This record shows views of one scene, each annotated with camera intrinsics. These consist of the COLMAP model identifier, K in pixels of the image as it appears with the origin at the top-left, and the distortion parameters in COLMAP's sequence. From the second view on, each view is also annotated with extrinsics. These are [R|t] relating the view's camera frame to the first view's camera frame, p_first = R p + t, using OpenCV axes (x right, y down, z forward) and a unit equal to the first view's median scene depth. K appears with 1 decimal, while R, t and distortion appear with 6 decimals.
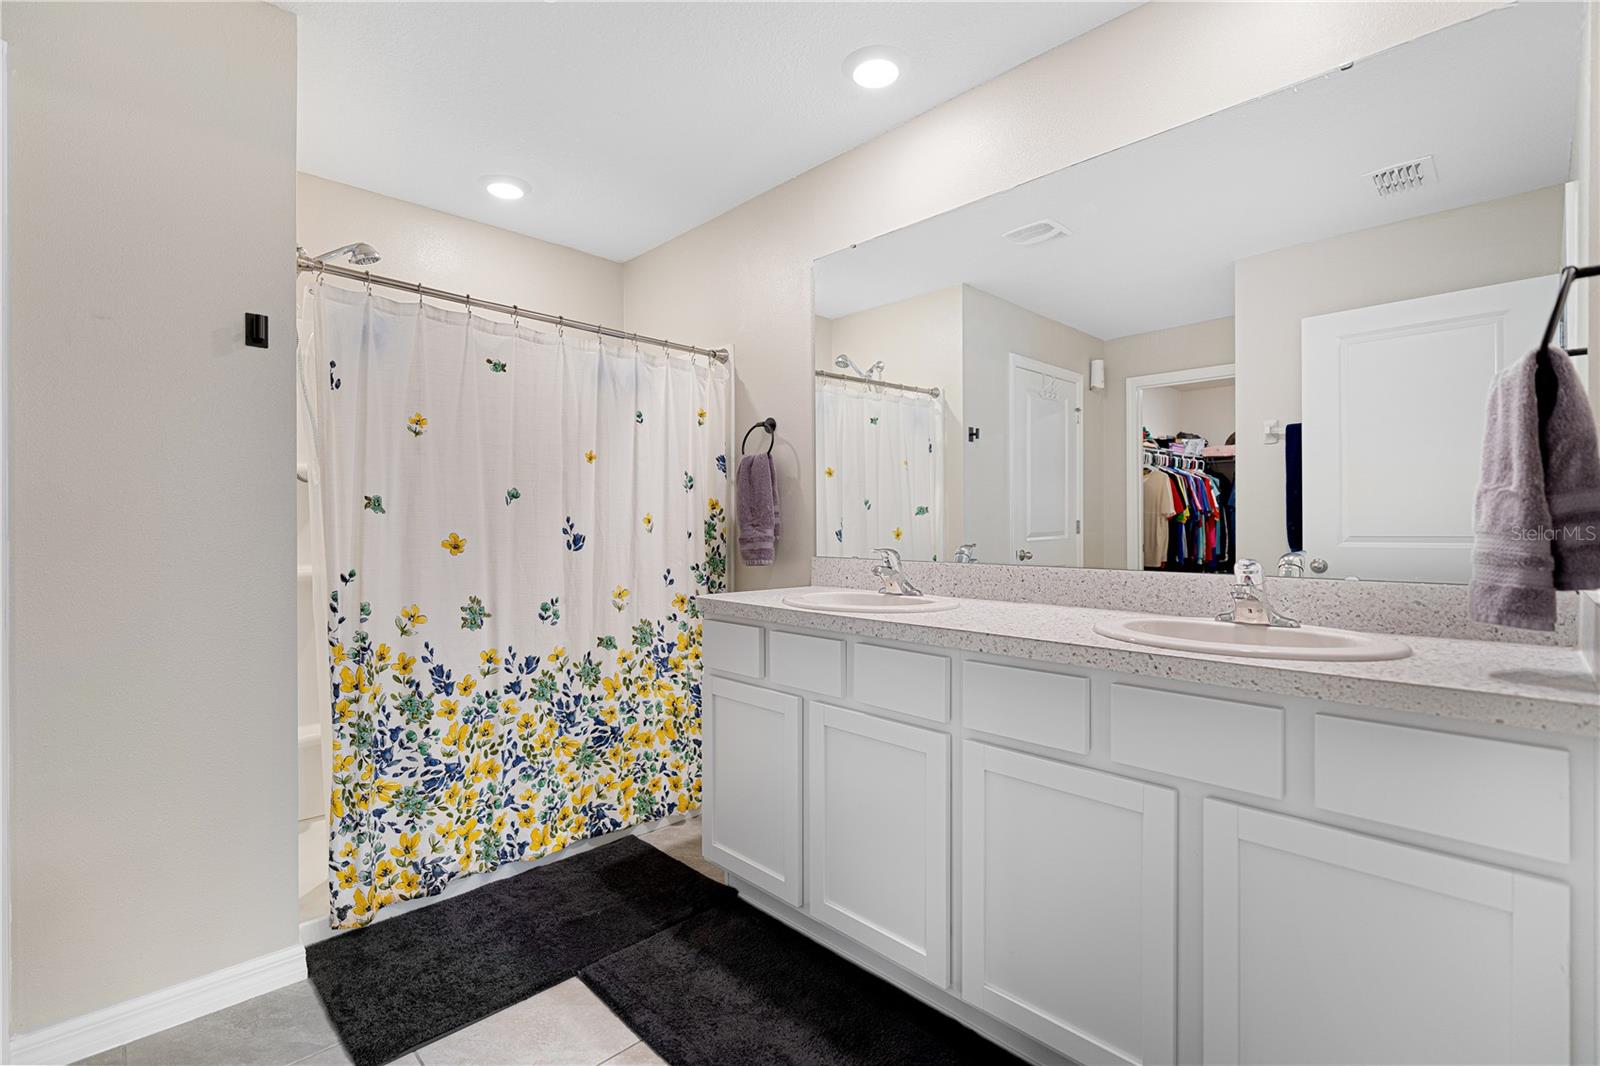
lens RADIAL K [[721.6, 0, 807.5], [0, 721.6, 534.4], [0, 0, 1]] dist [-0.008346, 0.001402]
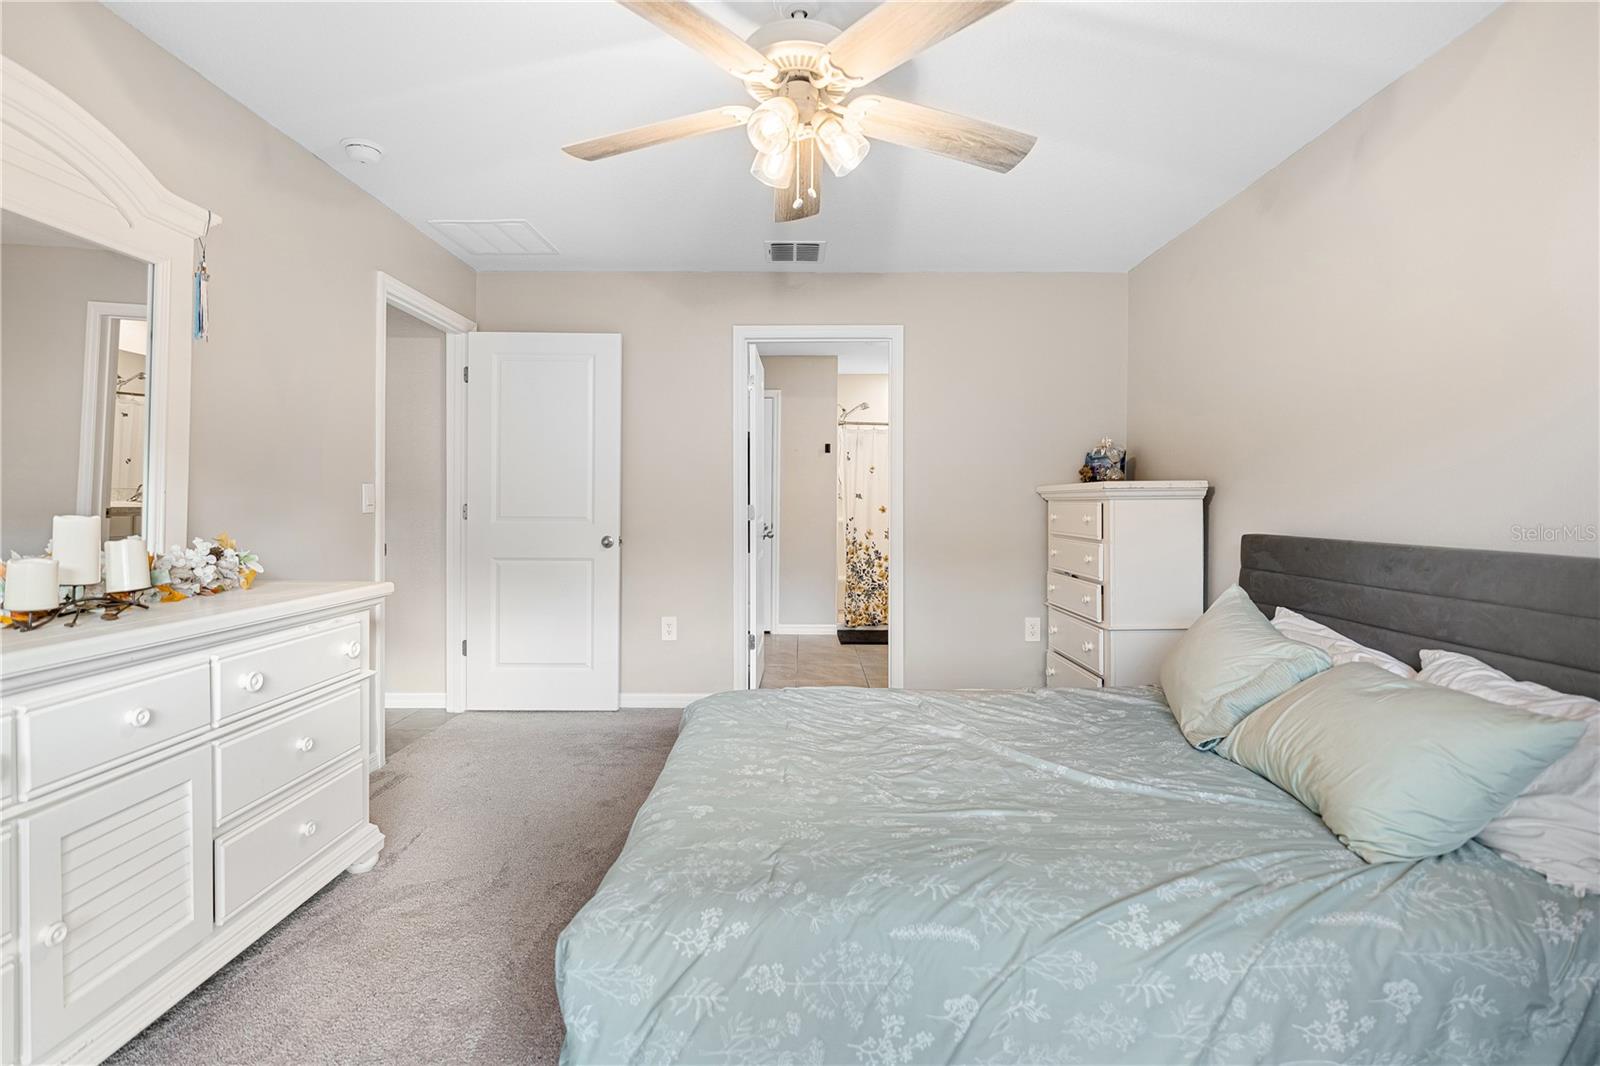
lens RADIAL K [[721.6, 0, 800.1], [0, 721.6, 520.9], [0, 0, 1]] dist [-0.008346, 0.001402]
pose [[0.715963, 0.017751, -0.697913, 1.190489], [-0.012917, 0.999842, 0.012179, 0.025660], [0.698019, 0.000295, 0.716079, -1.206105]]
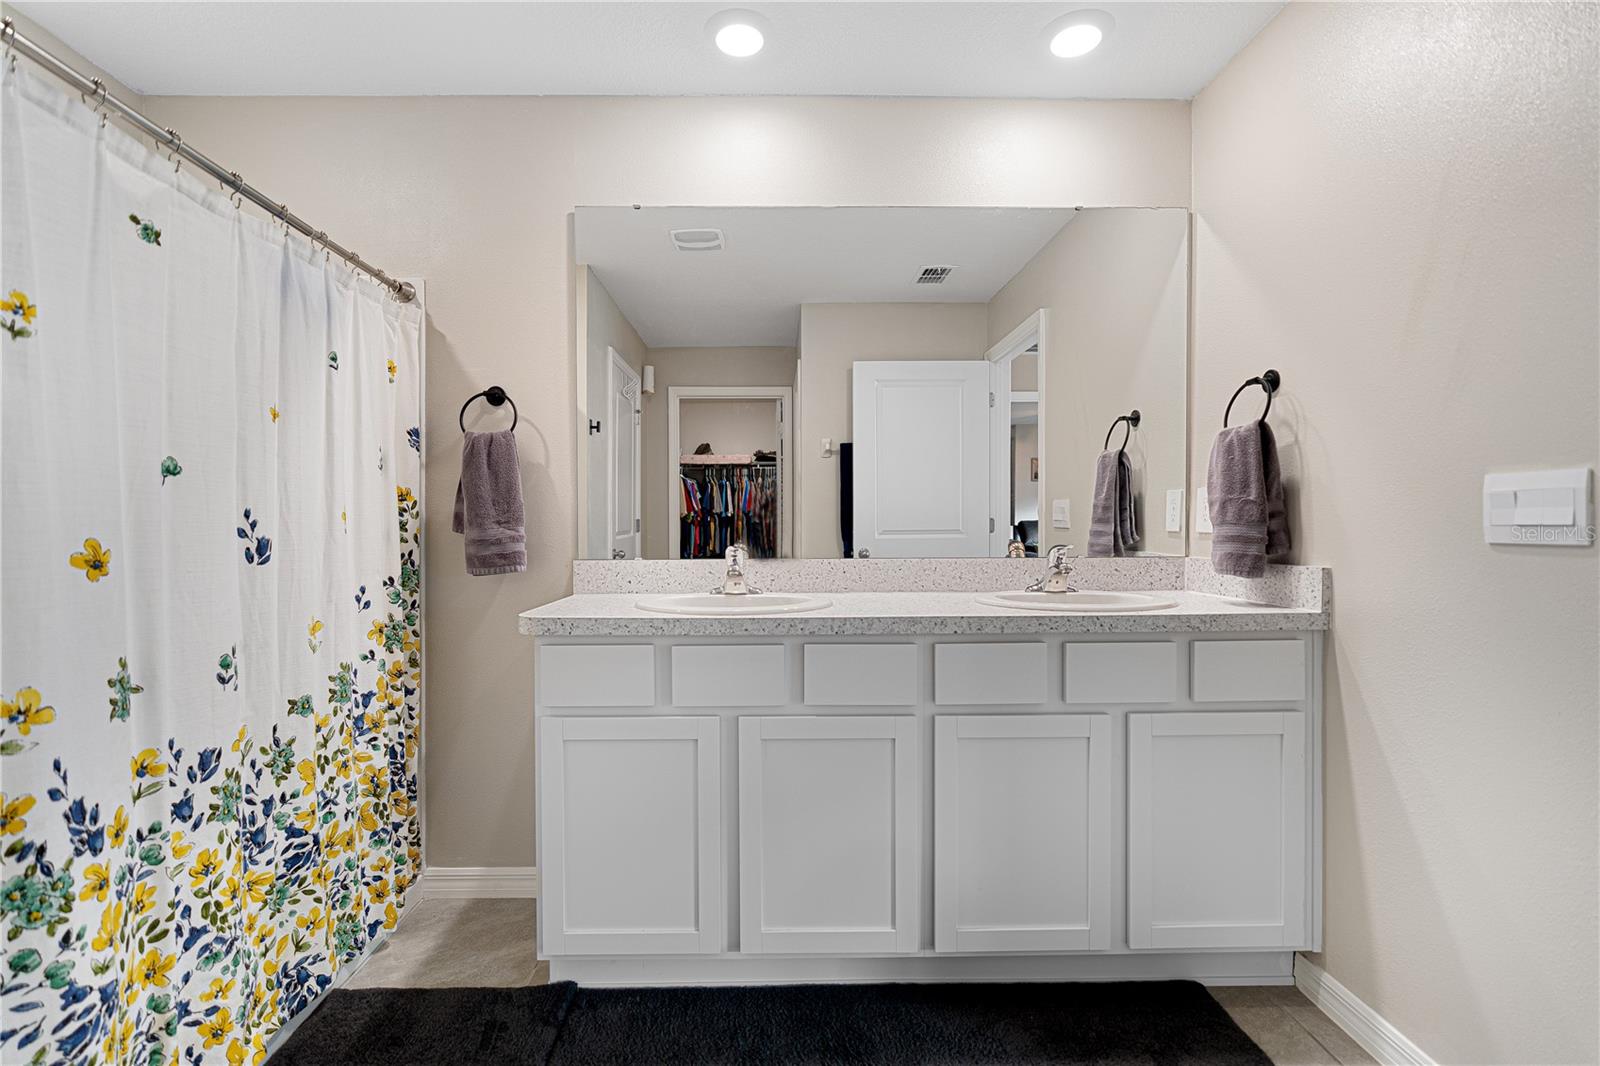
lens RADIAL K [[721.6, 0, 808.5], [0, 721.6, 535.7], [0, 0, 1]] dist [-0.008346, 0.001402]
pose [[0.689438, -0.015285, 0.724183, -0.461441], [0.013235, 0.999876, 0.008504, -0.001022], [-0.724223, 0.003721, 0.689555, 0.250923]]
